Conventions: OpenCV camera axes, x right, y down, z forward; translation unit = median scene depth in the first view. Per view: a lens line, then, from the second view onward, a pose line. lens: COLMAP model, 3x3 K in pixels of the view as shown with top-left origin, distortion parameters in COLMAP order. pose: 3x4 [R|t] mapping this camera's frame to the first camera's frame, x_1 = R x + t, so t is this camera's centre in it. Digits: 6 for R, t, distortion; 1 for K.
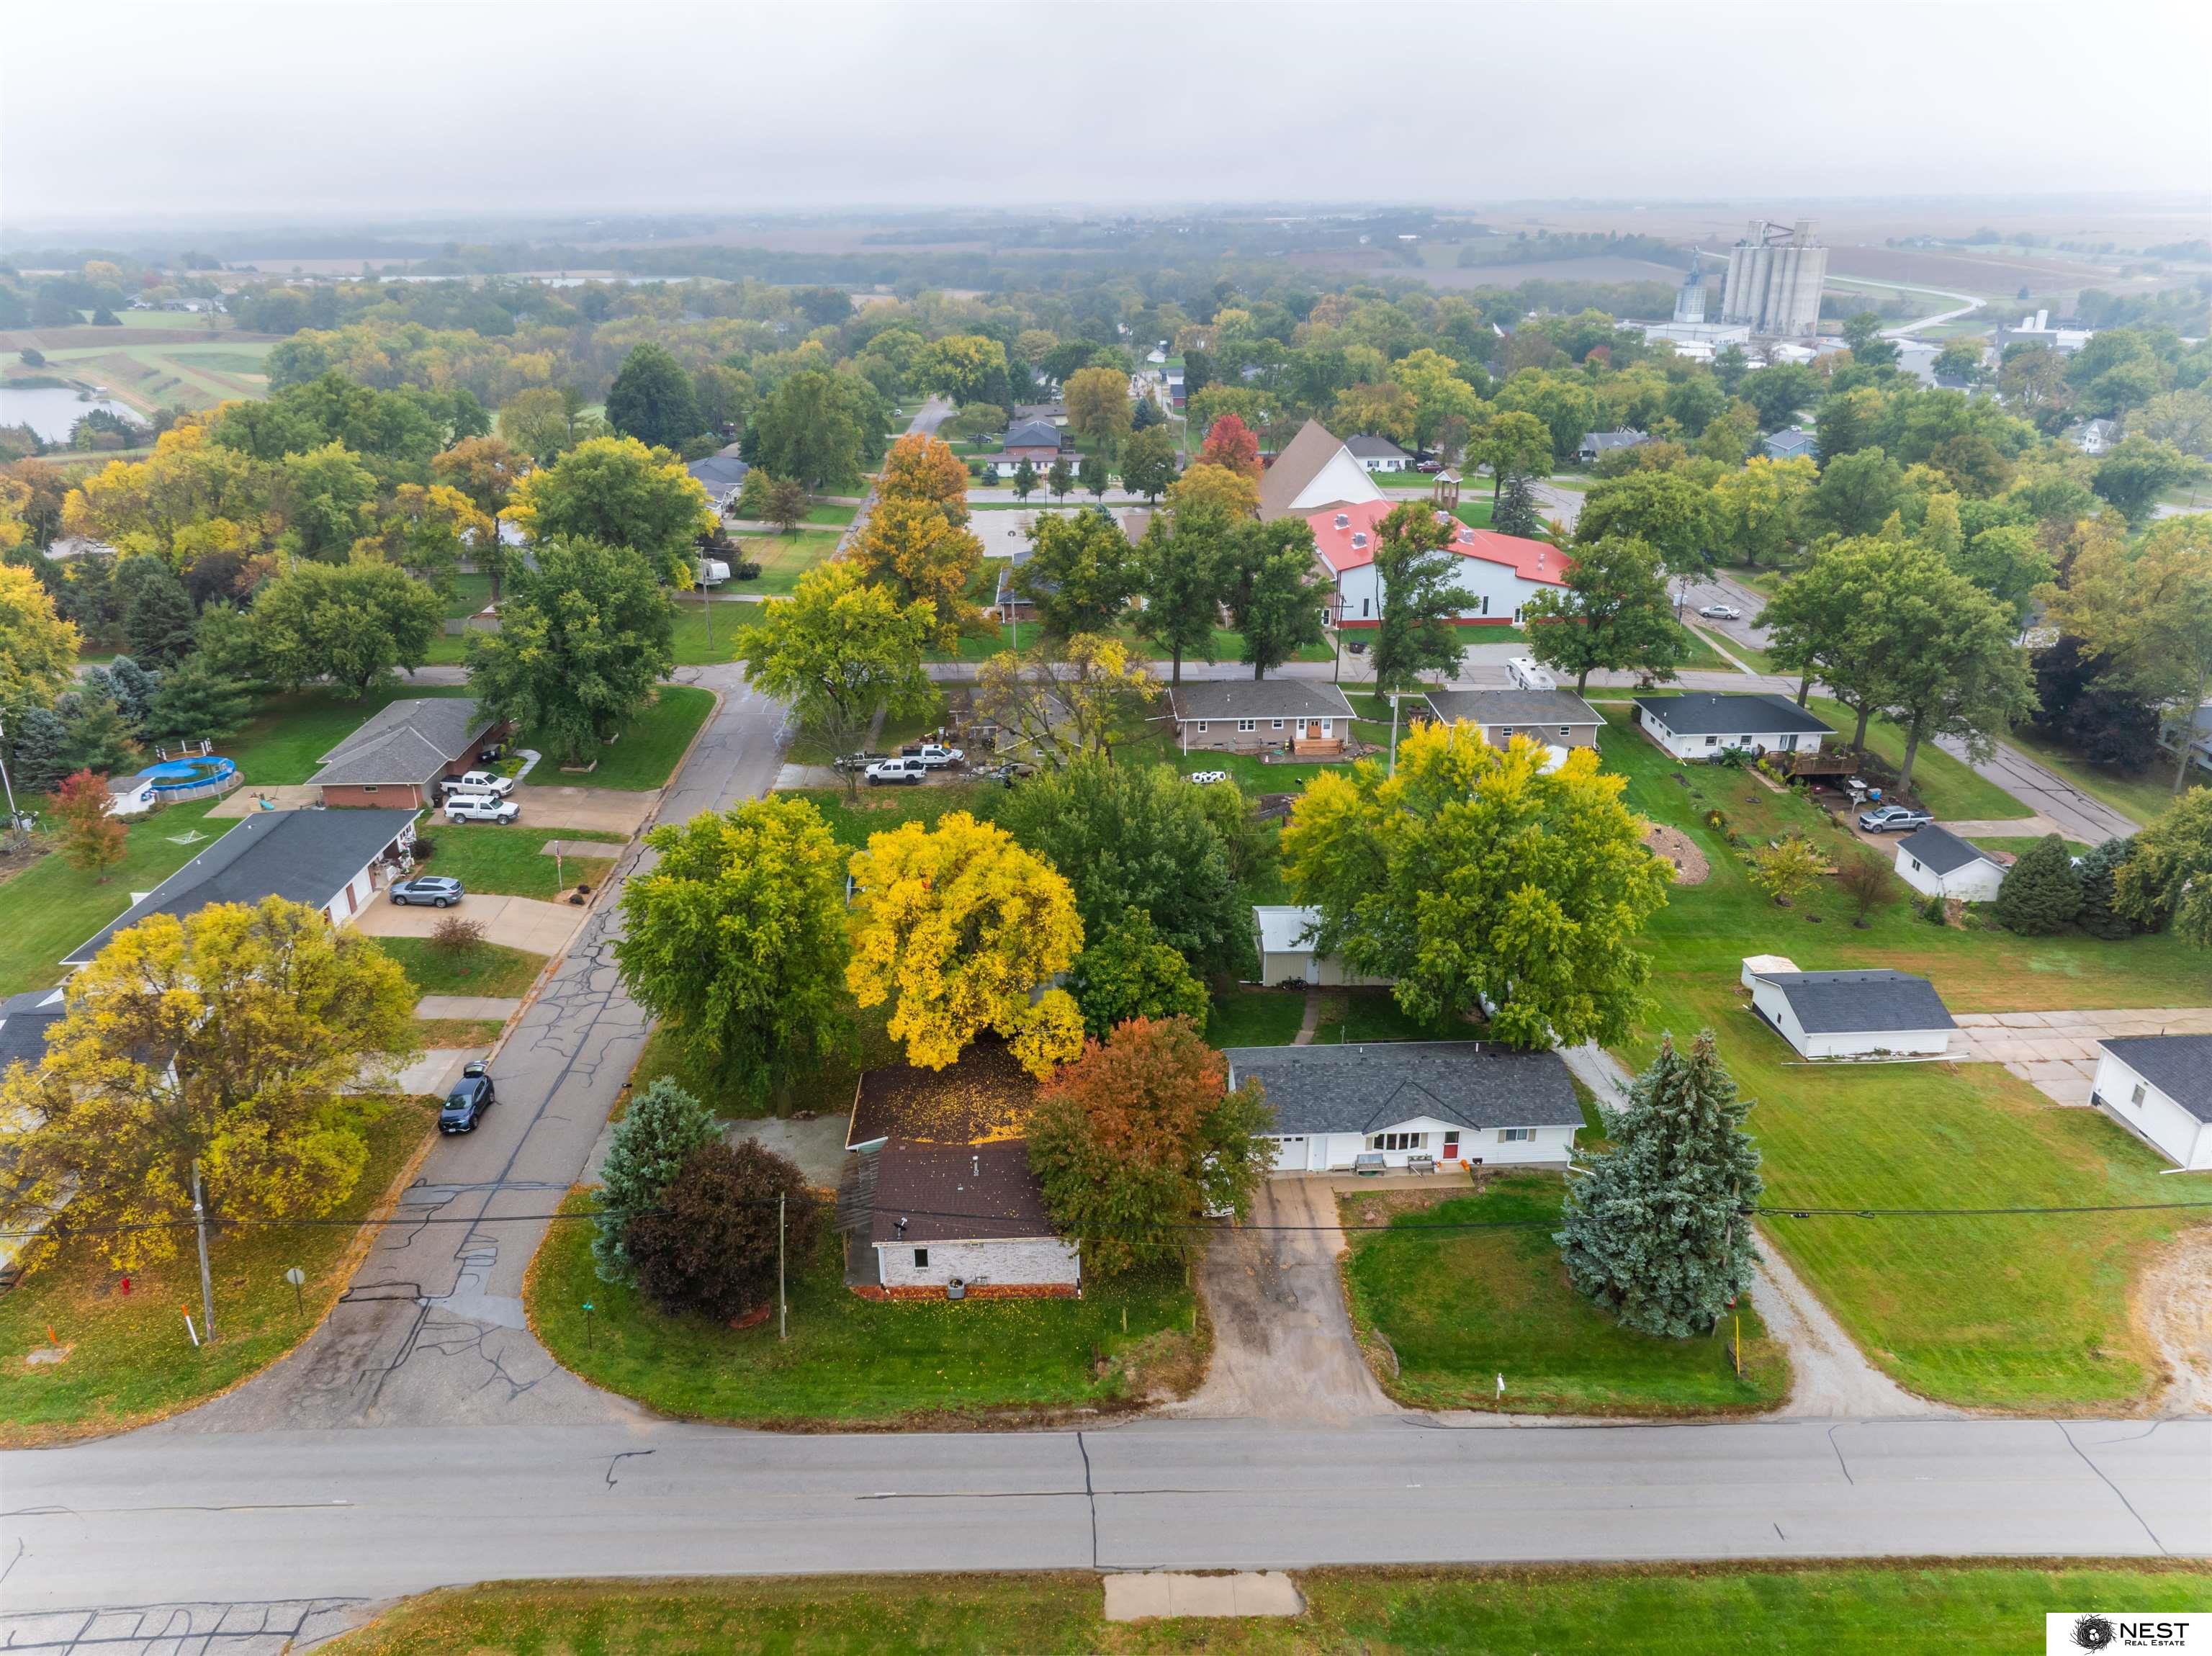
lens RADIAL K [[1548.8, 0, 1106.0], [0, 1548.8, 828.0], [0, 0, 1]] dist [0.001632, 0.000868]
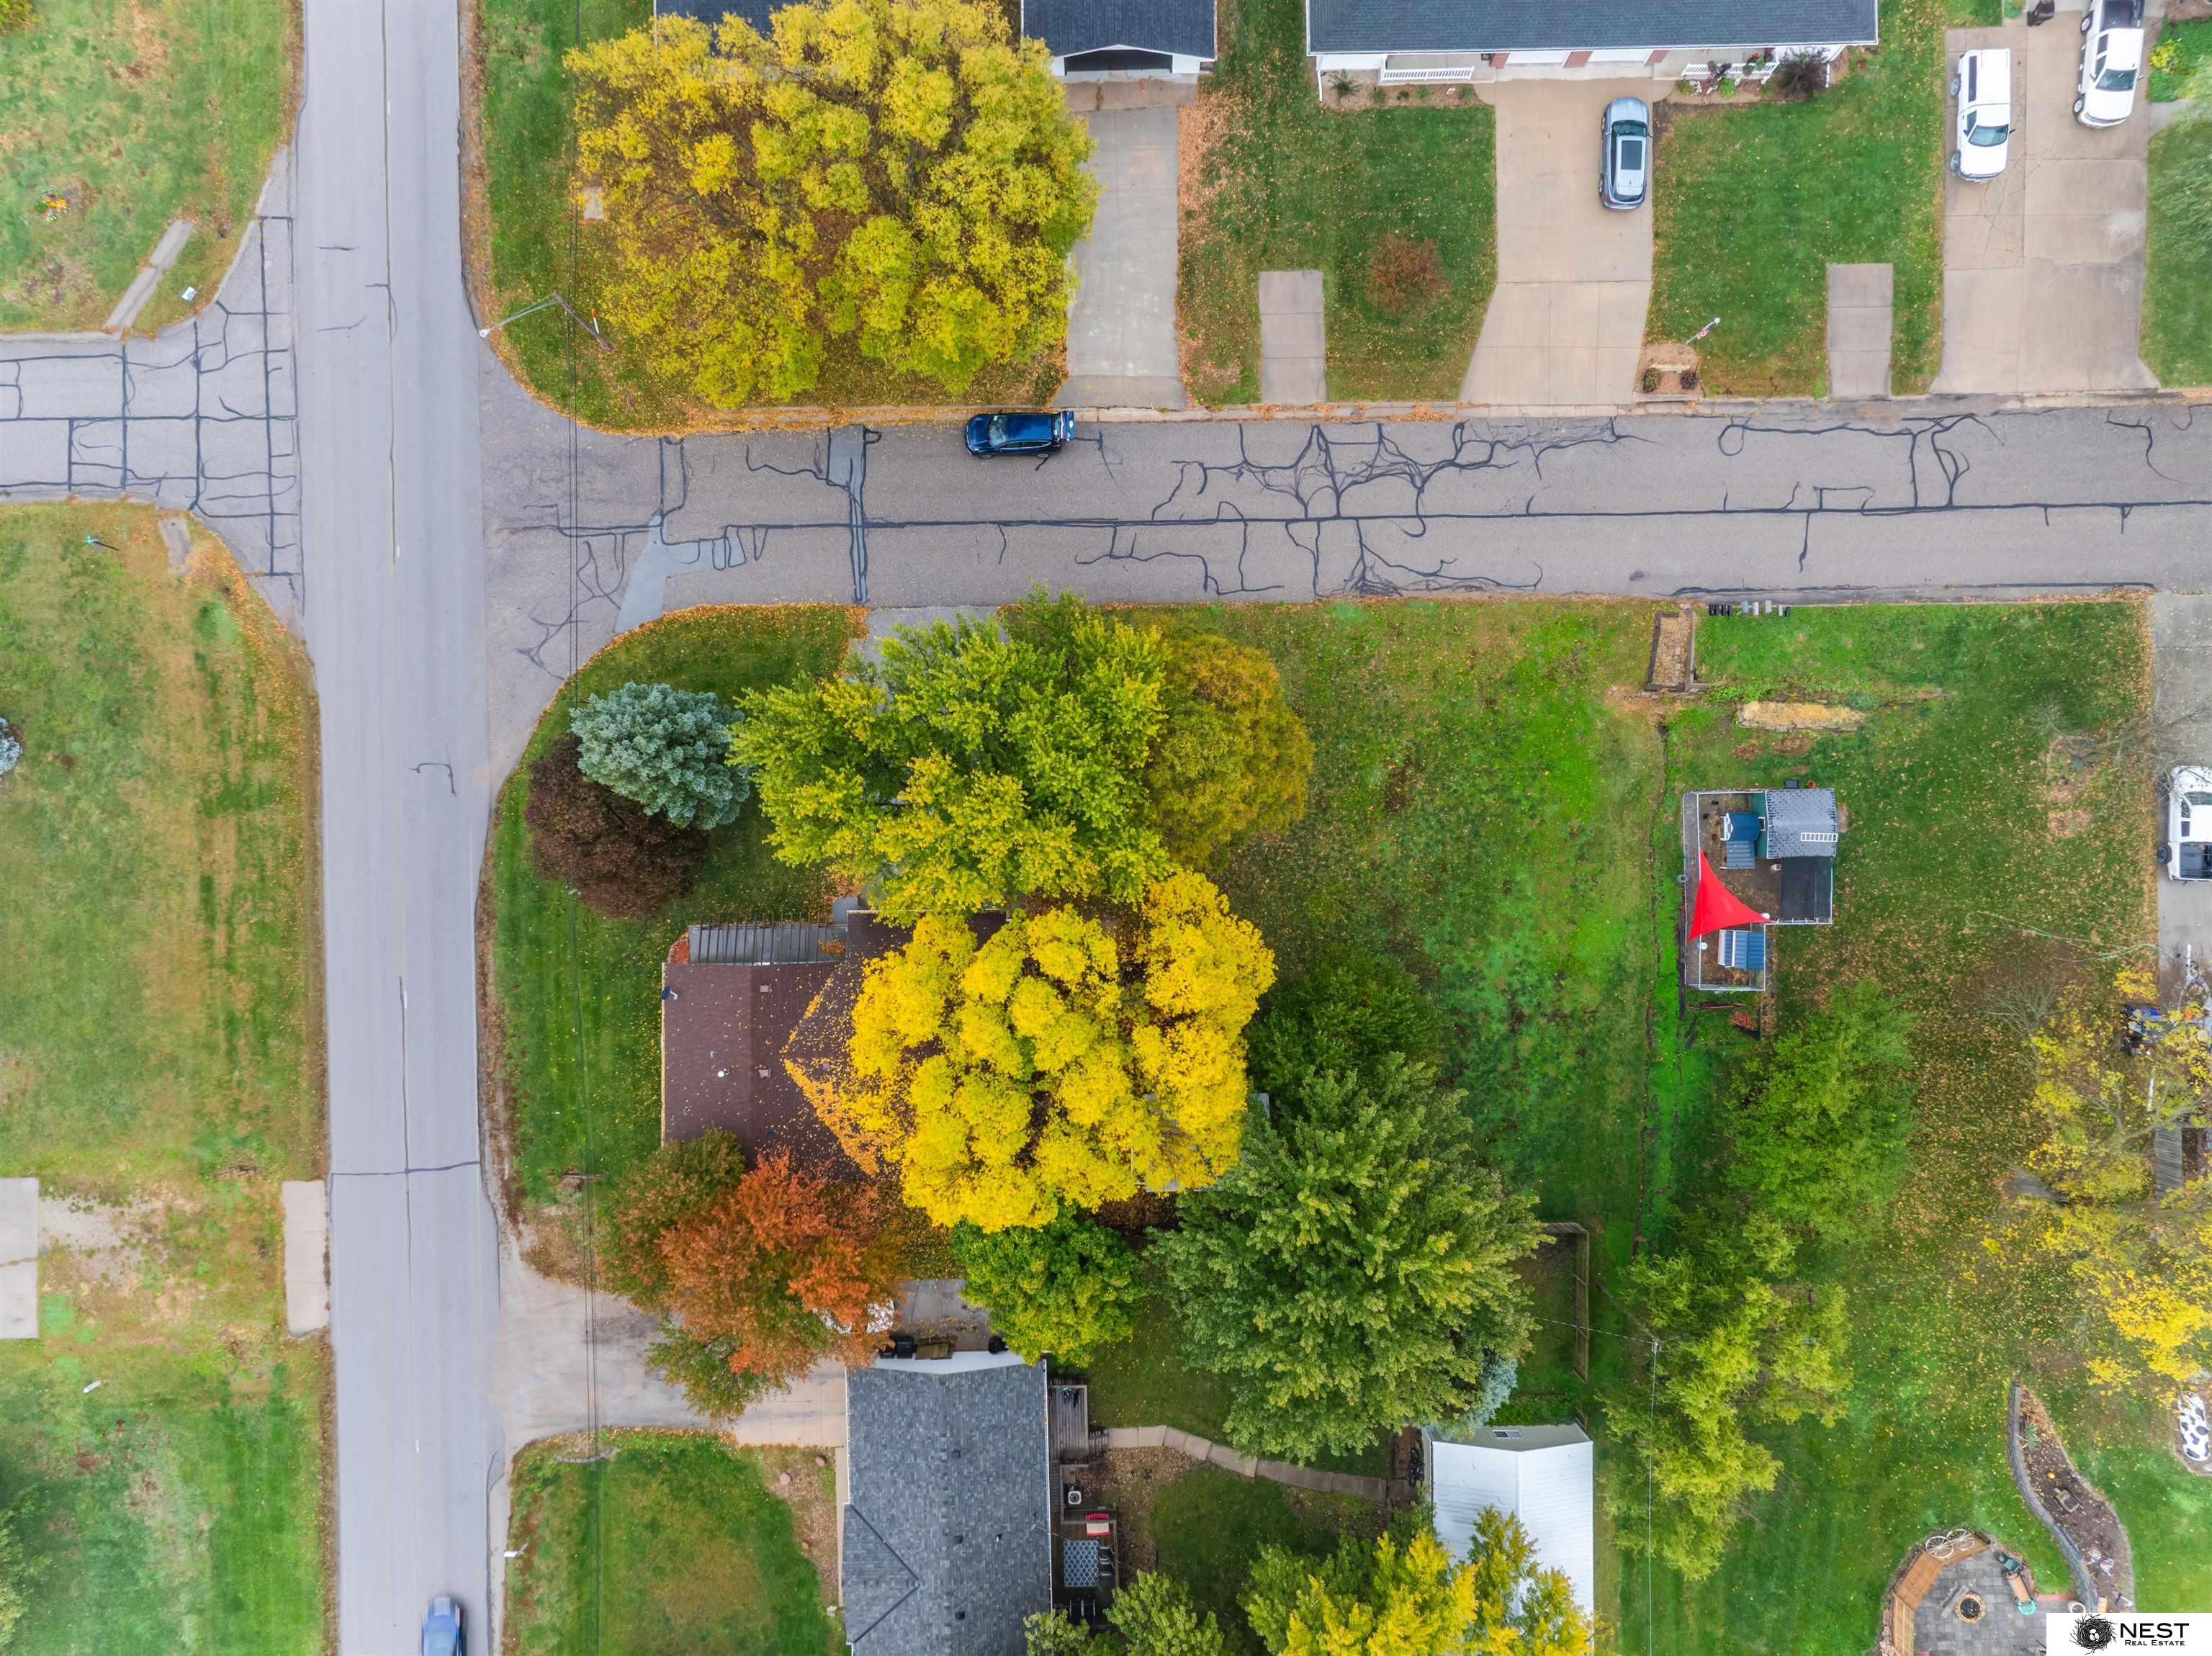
lens RADIAL K [[1548.8, 0, 1106.0], [0, 1548.8, 828.0], [0, 0, 1]] dist [0.001632, 0.000868]
pose [[-0.021319, 0.999695, -0.012432, -0.237249], [-0.360419, 0.003914, 0.932782, -0.767241], [0.932547, 0.024366, 0.360226, 0.934352]]
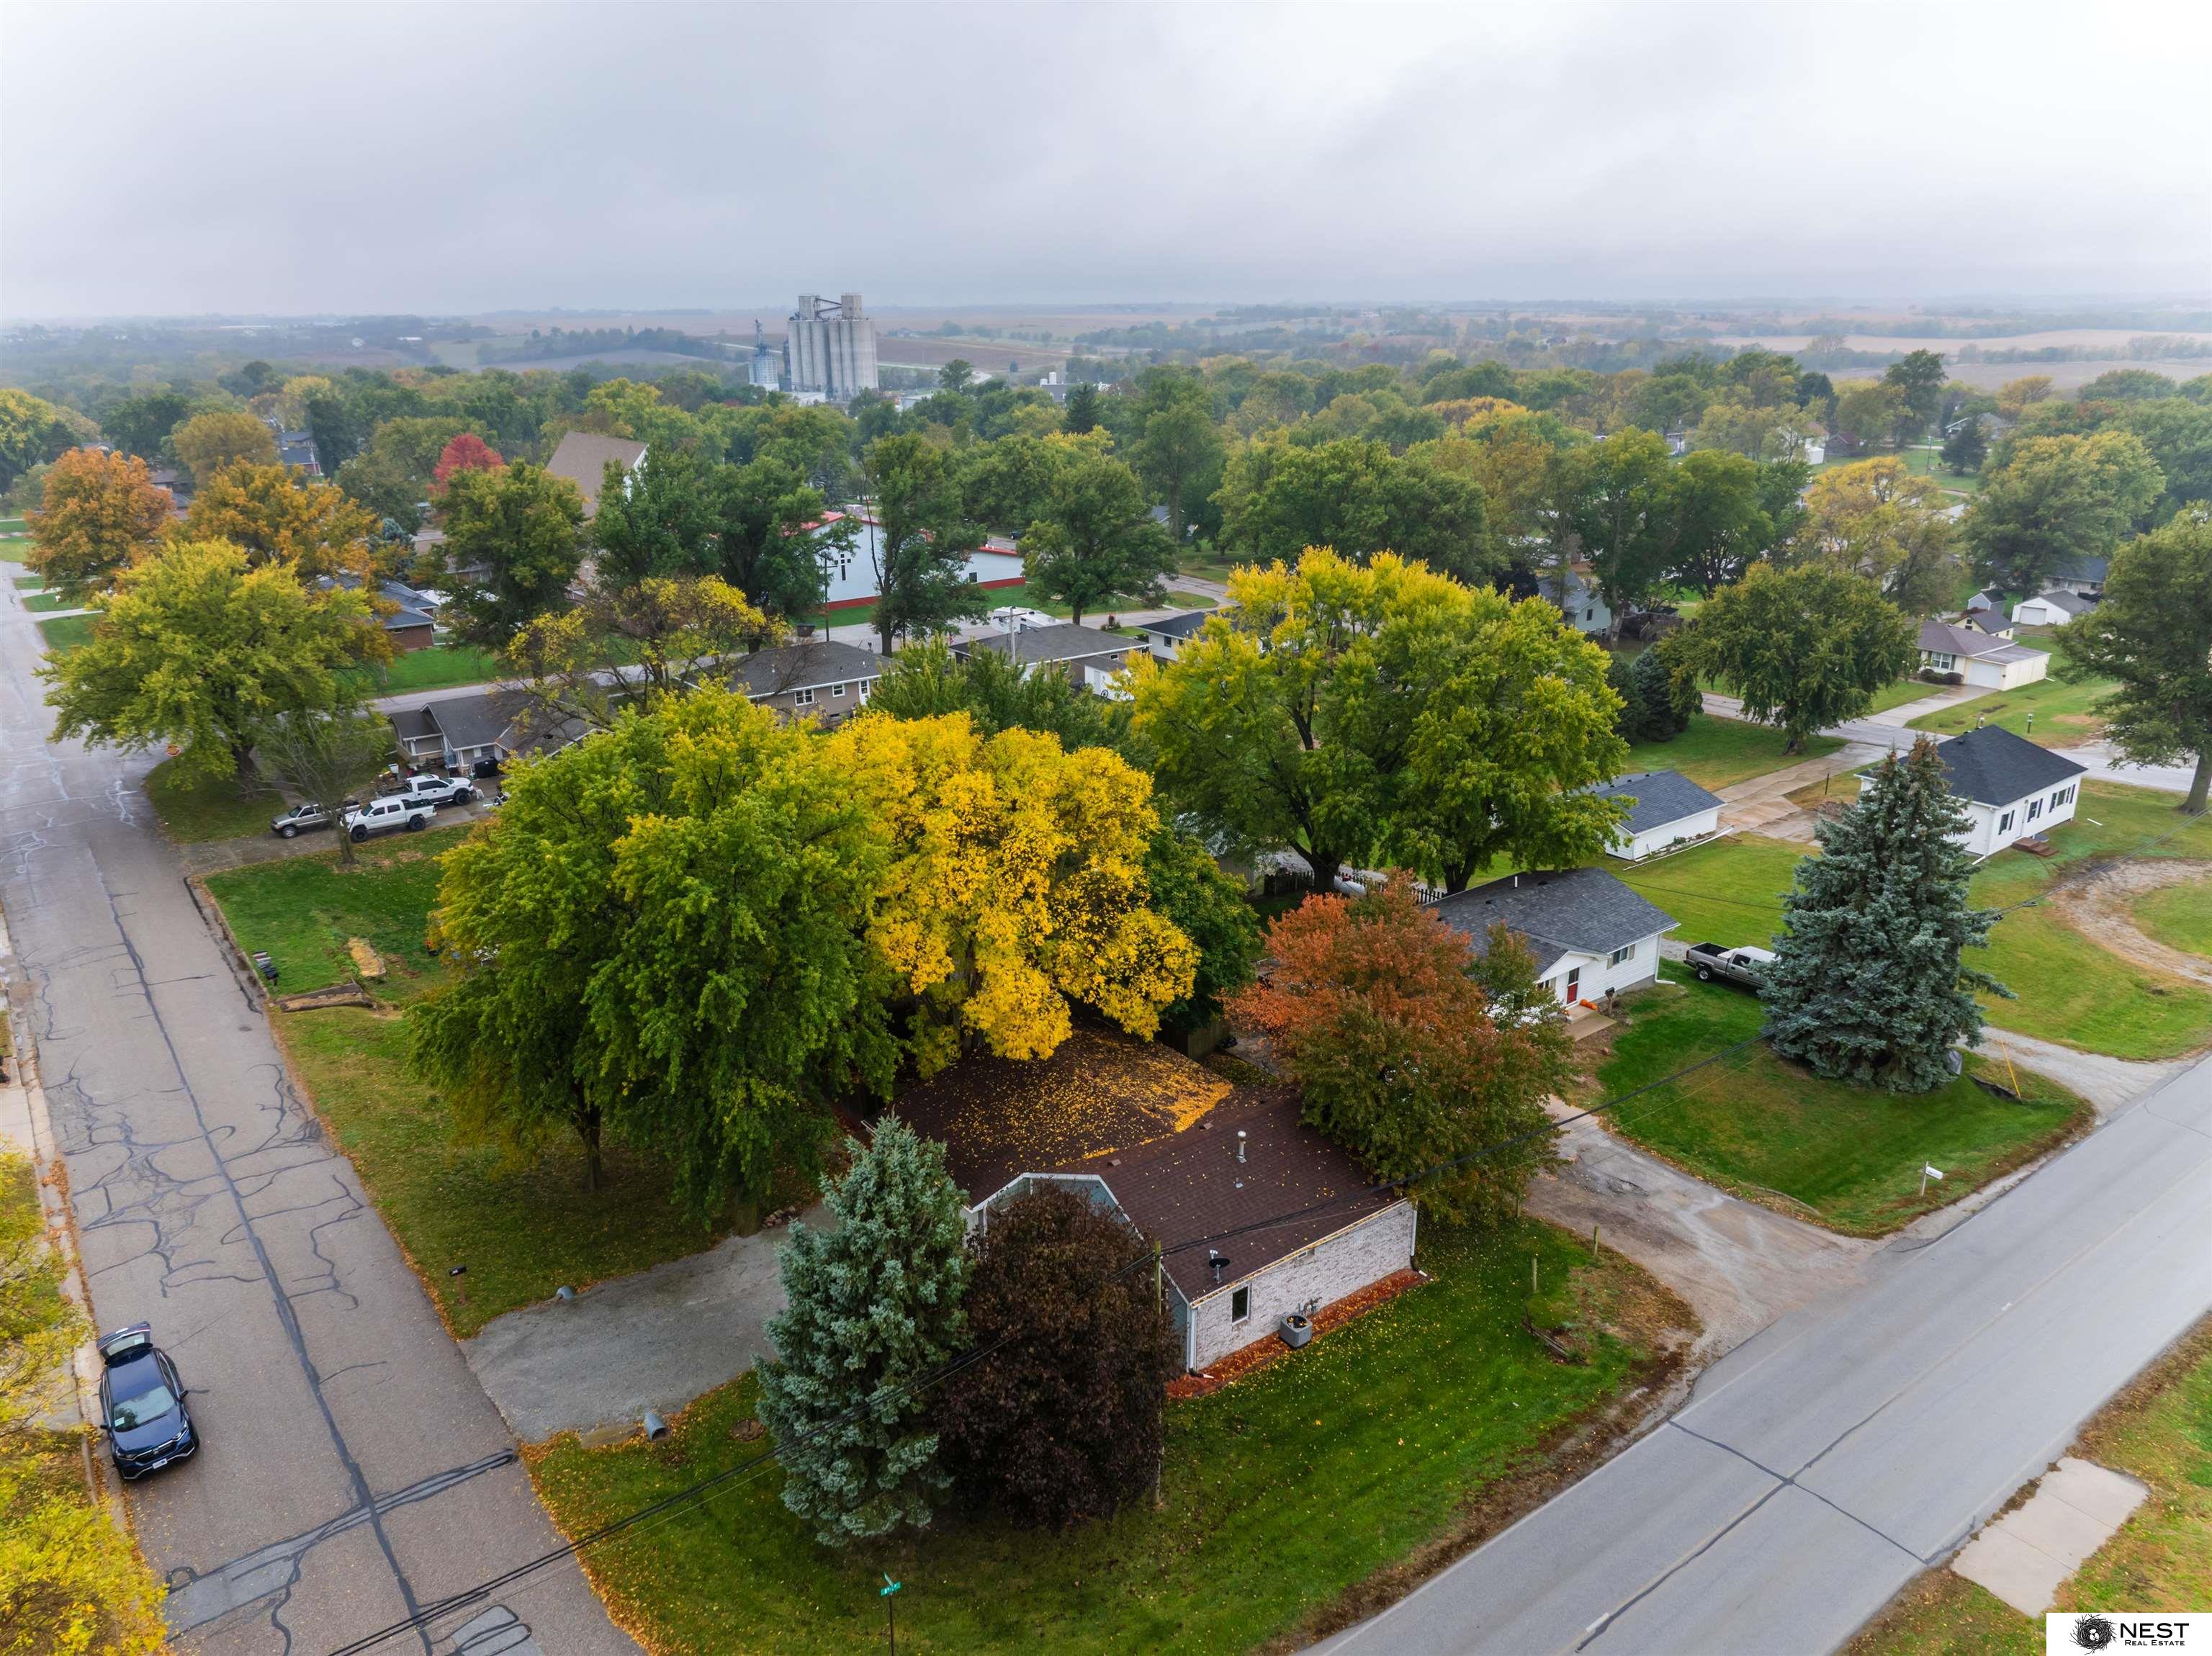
lens RADIAL K [[1548.8, 0, 1106.0], [0, 1548.8, 828.0], [0, 0, 1]] dist [0.001632, 0.000868]
pose [[0.819003, -0.183180, 0.543764, -0.493630], [0.219673, 0.975571, -0.002221, 0.079832], [-0.530073, 0.121269, 0.839235, 0.492362]]
